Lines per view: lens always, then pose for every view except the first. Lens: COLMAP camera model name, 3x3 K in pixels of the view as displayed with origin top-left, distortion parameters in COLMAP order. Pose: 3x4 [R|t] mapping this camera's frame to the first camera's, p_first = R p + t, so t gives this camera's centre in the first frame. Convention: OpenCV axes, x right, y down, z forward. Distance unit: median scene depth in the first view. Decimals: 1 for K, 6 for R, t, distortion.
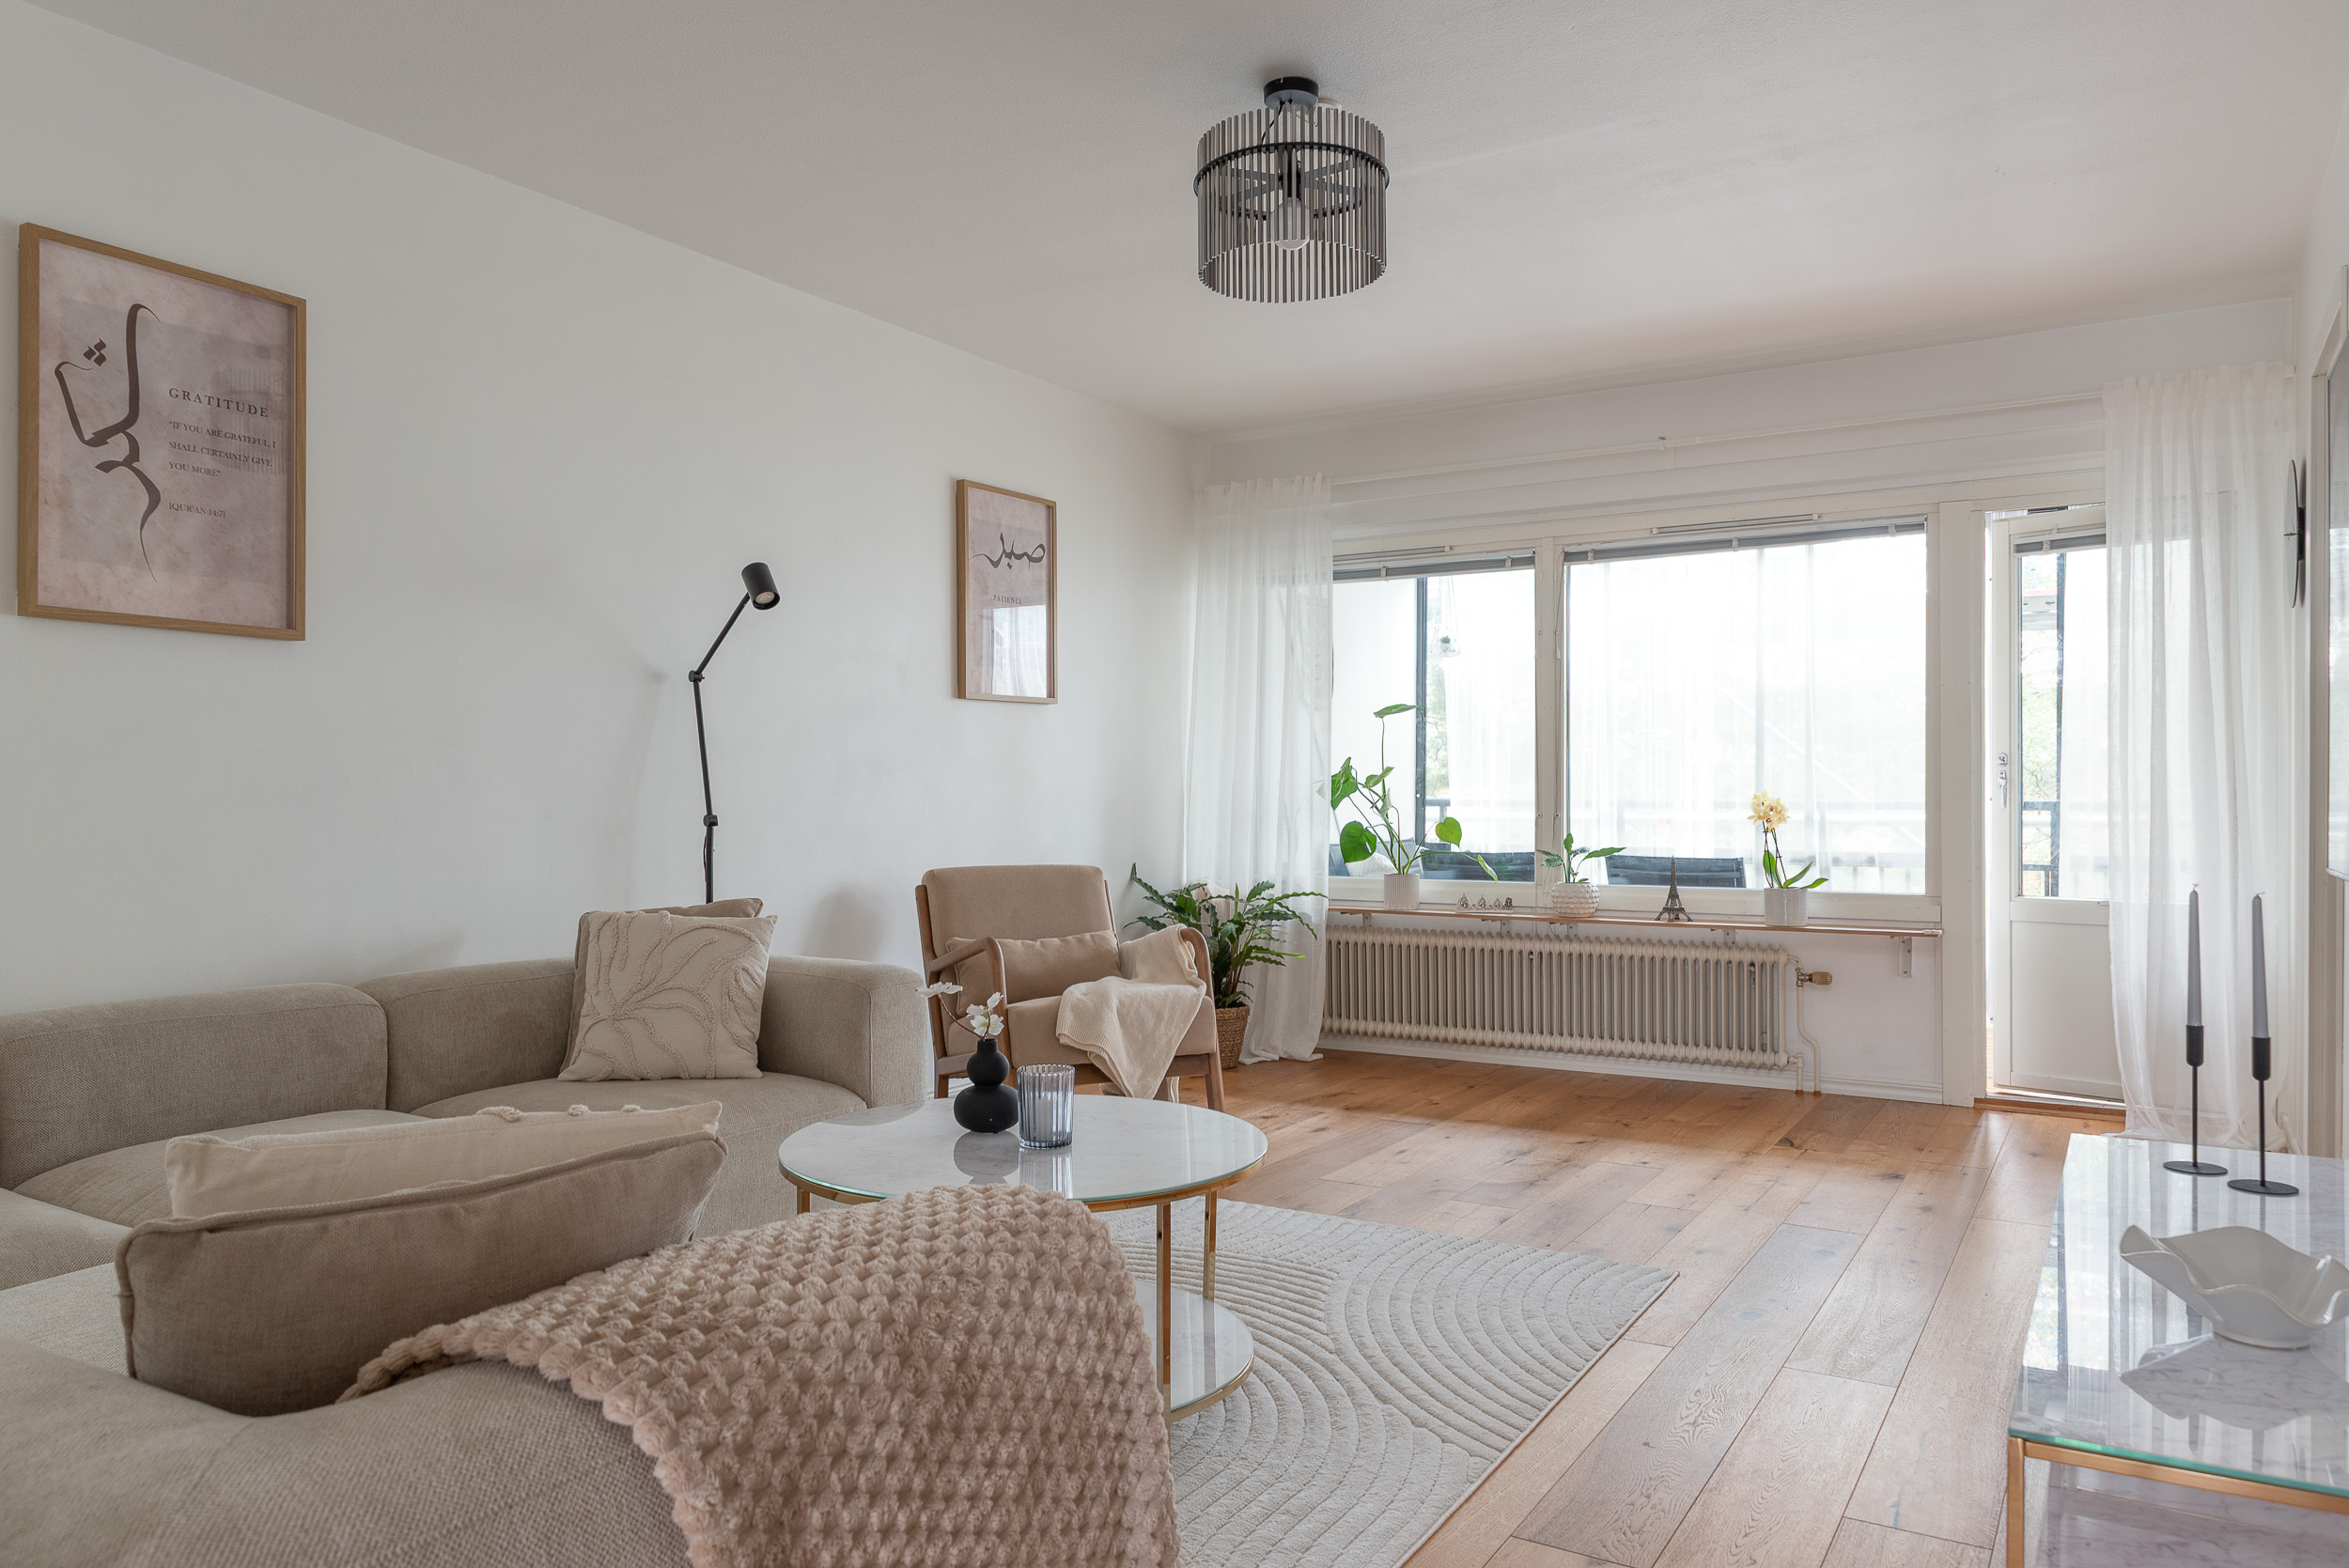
lens RADIAL K [[1589.4, 0, 1174.5], [0, 1589.4, 784.0], [0, 0, 1]] dist [0.029860, 0.001617]
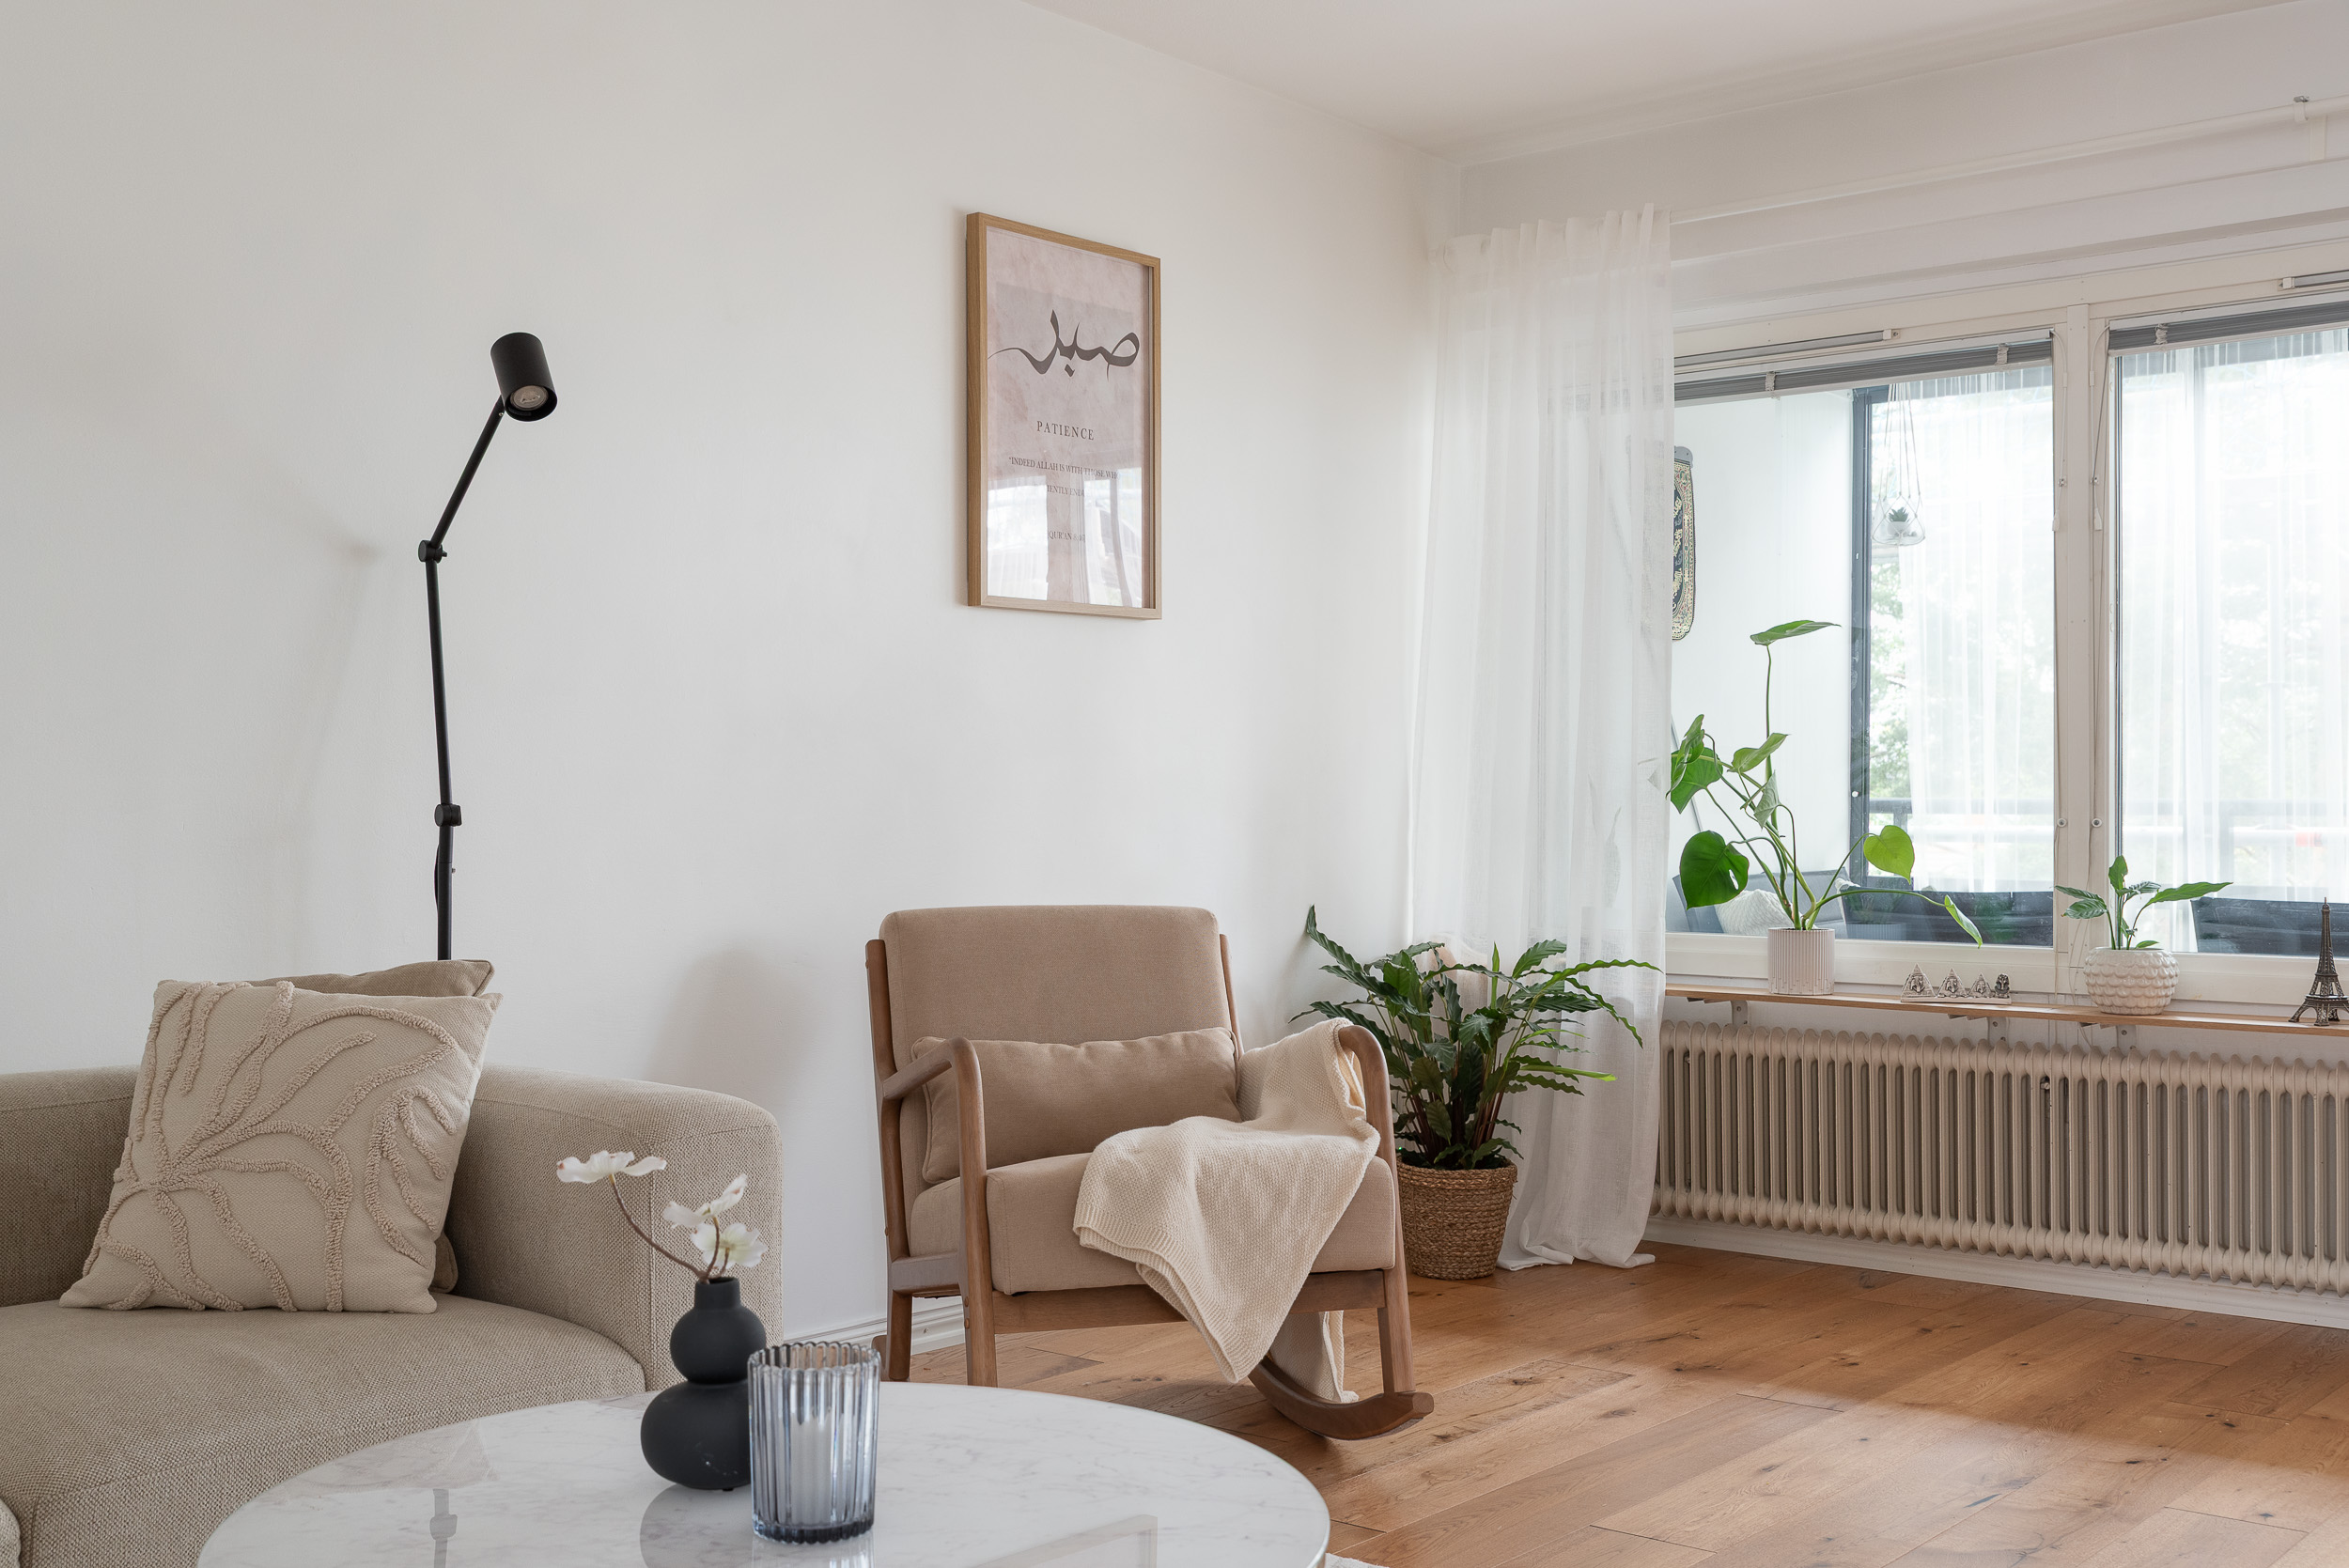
lens RADIAL K [[2405.2, 0, 1174.5], [0, 2405.2, 784.0], [0, 0, 1]] dist [0.008359, 0.008012]
pose [[0.989966, 0.000805, -0.141301, 0.050440], [-0.001393, 0.999991, -0.004063, 0.011060], [0.141296, 0.004219, 0.989958, 0.163629]]
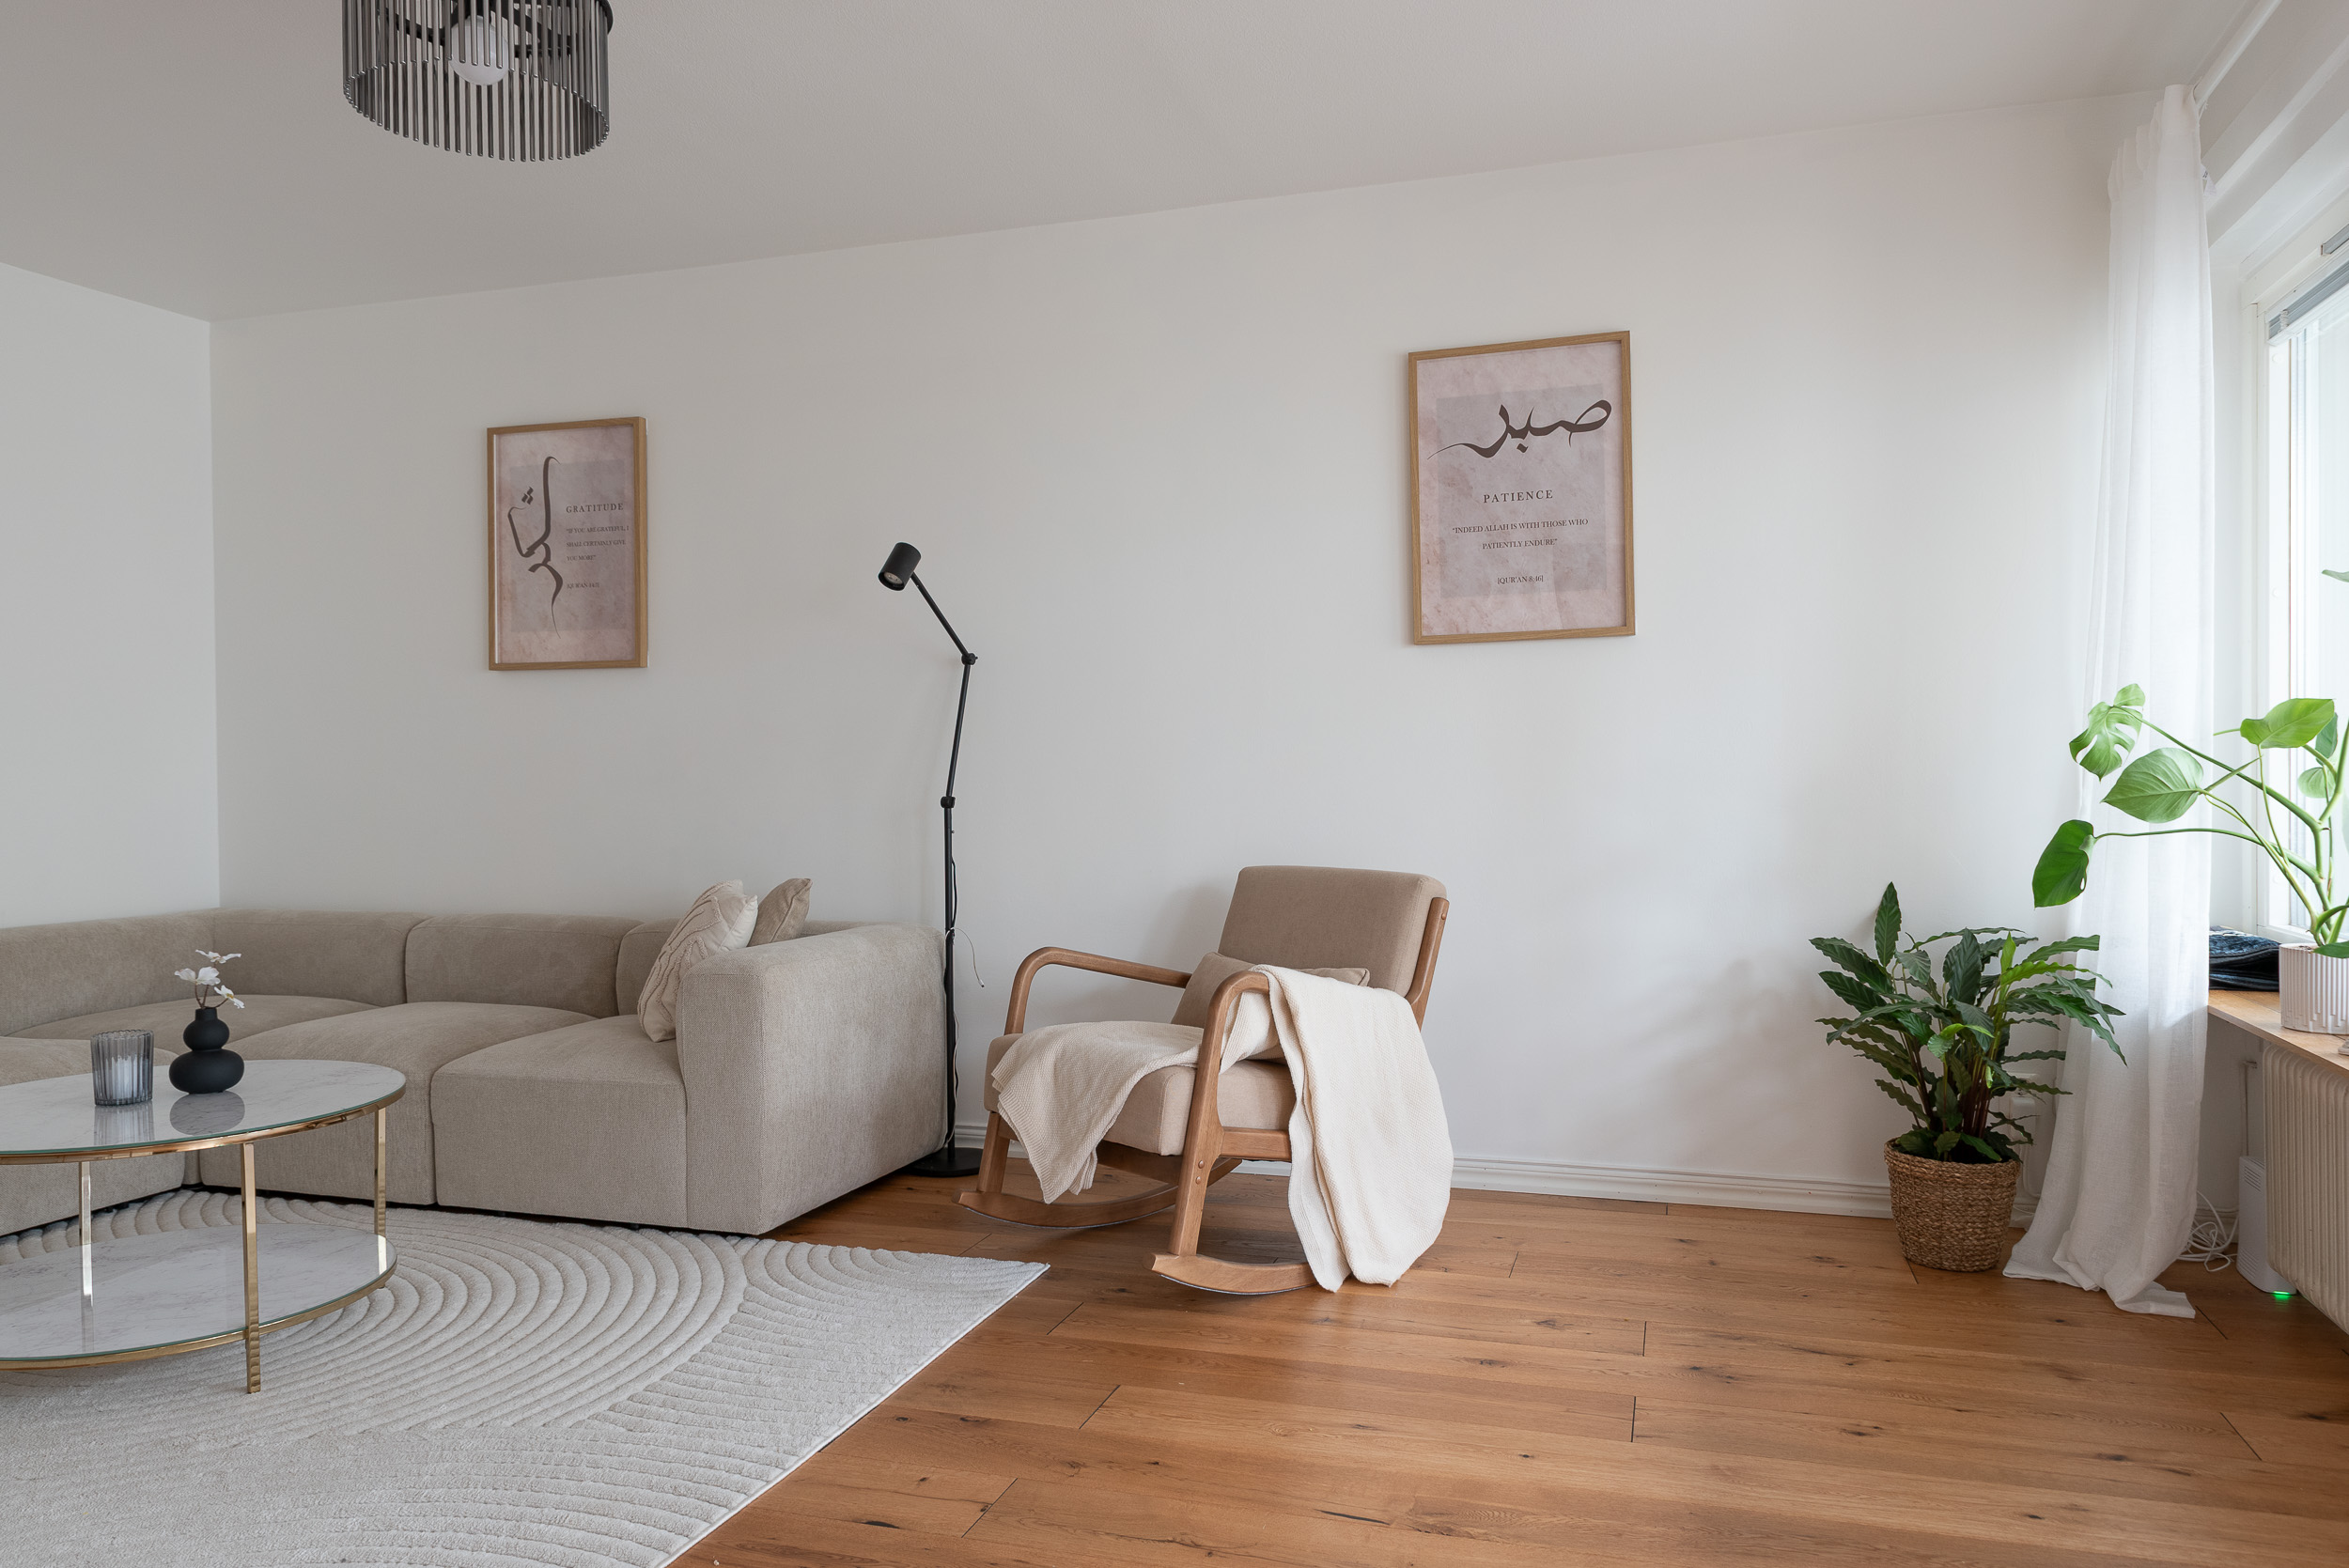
lens RADIAL K [[1589.4, 0, 1174.5], [0, 1589.4, 784.0], [0, 0, 1]] dist [0.029860, 0.001617]
pose [[0.256850, 0.005212, -0.966437, 0.525284], [0.017073, 0.999805, 0.009930, 0.002912], [0.966300, -0.019050, 0.256711, 0.641592]]
